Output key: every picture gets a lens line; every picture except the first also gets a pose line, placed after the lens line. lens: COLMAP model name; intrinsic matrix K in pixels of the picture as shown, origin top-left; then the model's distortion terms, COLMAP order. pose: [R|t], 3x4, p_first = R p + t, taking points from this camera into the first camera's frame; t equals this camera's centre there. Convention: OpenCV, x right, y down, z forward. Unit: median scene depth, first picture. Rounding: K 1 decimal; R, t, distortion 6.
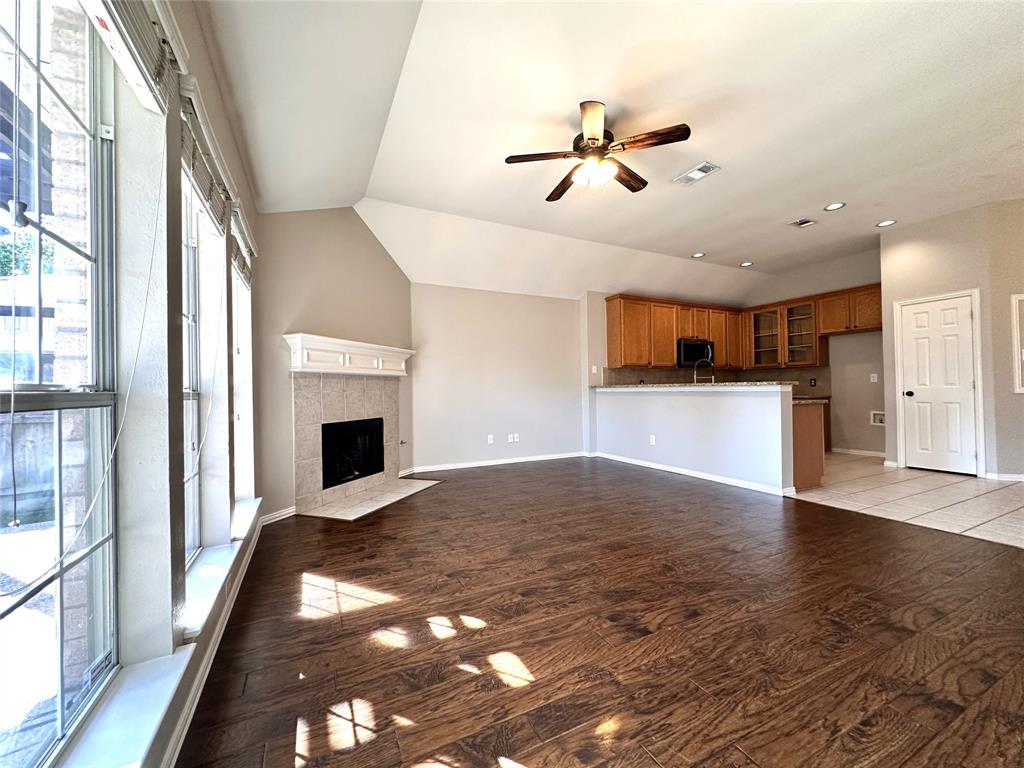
lens RADIAL K [[408.8, 0, 513.1], [0, 408.8, 383.9], [0, 0, 1]] dist [-0.000184, 0.000000]
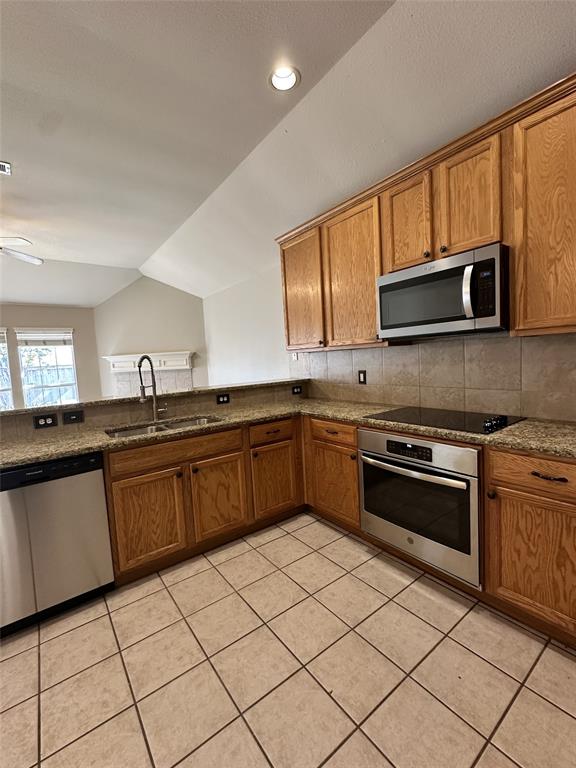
lens RADIAL K [[334.0, 0, 288.0], [0, 334.0, 384.0], [0, 0, 1]] dist [0.000047, 0.000149]
pose [[0.175956, 0.078902, -0.981231, 1.015590], [0.066696, 0.993537, 0.091851, -0.051963], [0.982136, -0.081606, 0.169556, 1.158345]]
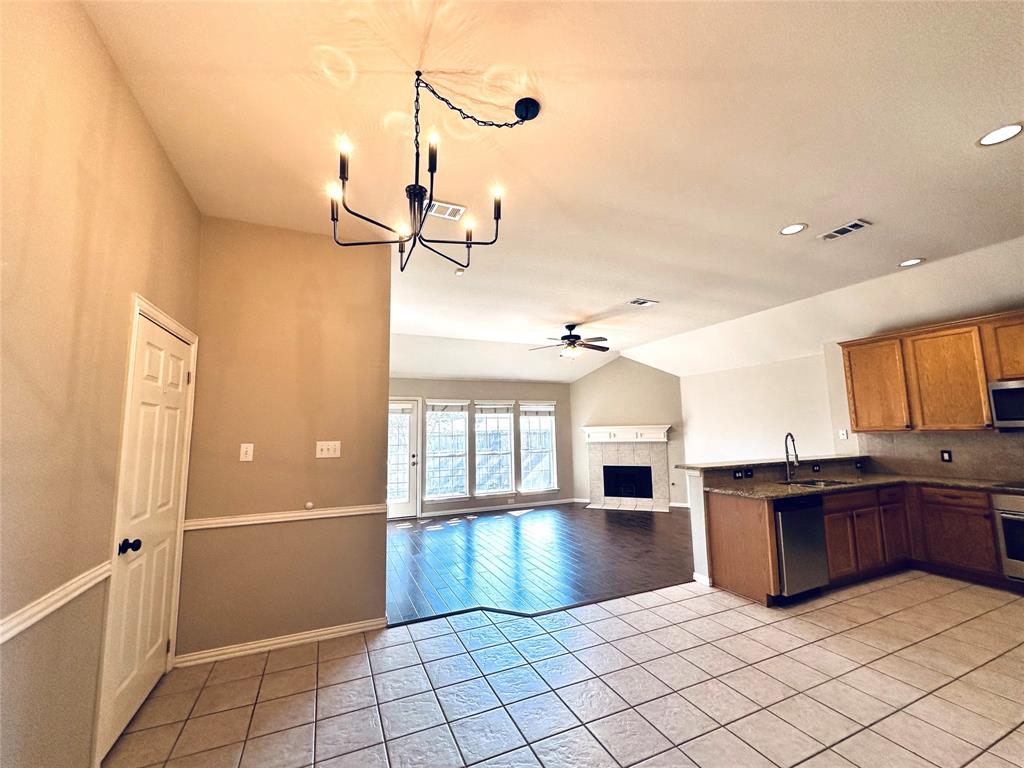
lens RADIAL K [[416.9, 0, 512.8], [0, 416.9, 383.9], [0, 0, 1]] dist [-0.002016, 0.000173]
pose [[-0.044797, -0.101801, -0.993796, 1.409439], [0.033193, 0.994093, -0.103328, -0.094714], [0.998445, -0.037615, -0.041153, 0.486677]]
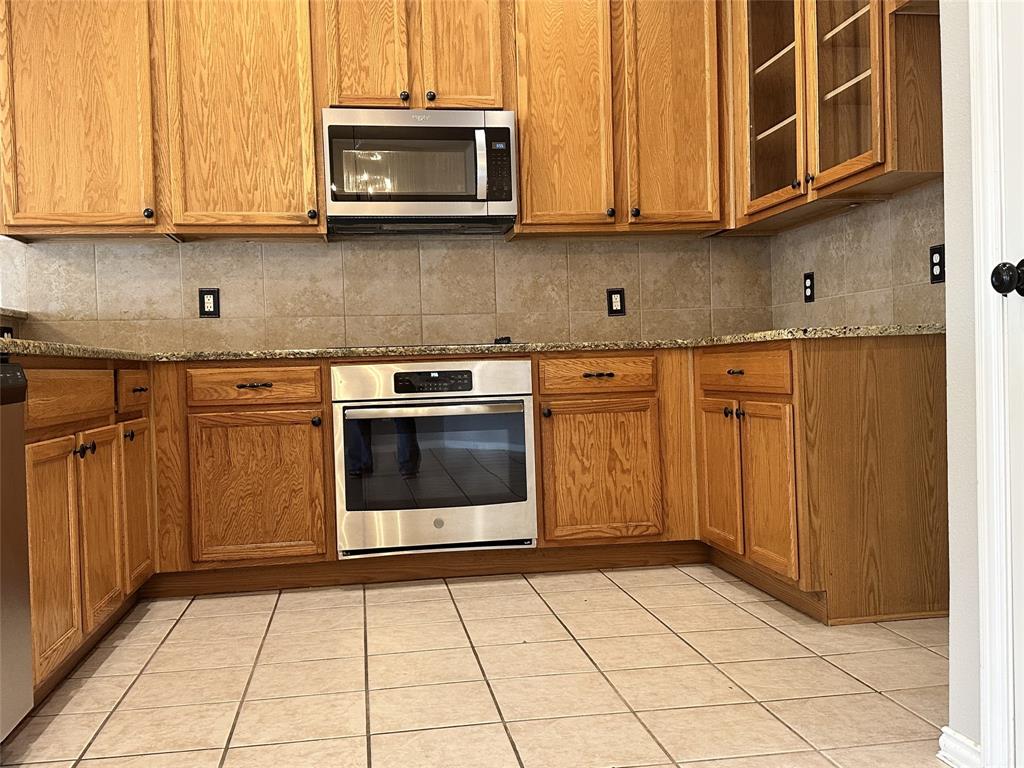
lens RADIAL K [[975.8, 0, 510.2], [0, 975.8, 386.8], [0, 0, 1]] dist [0.193792, -0.417188]
pose [[0.951738, -0.010122, -0.306745, 0.951835], [0.023153, 0.998976, 0.038872, 0.045933], [0.306038, -0.044098, 0.950998, 0.654444]]
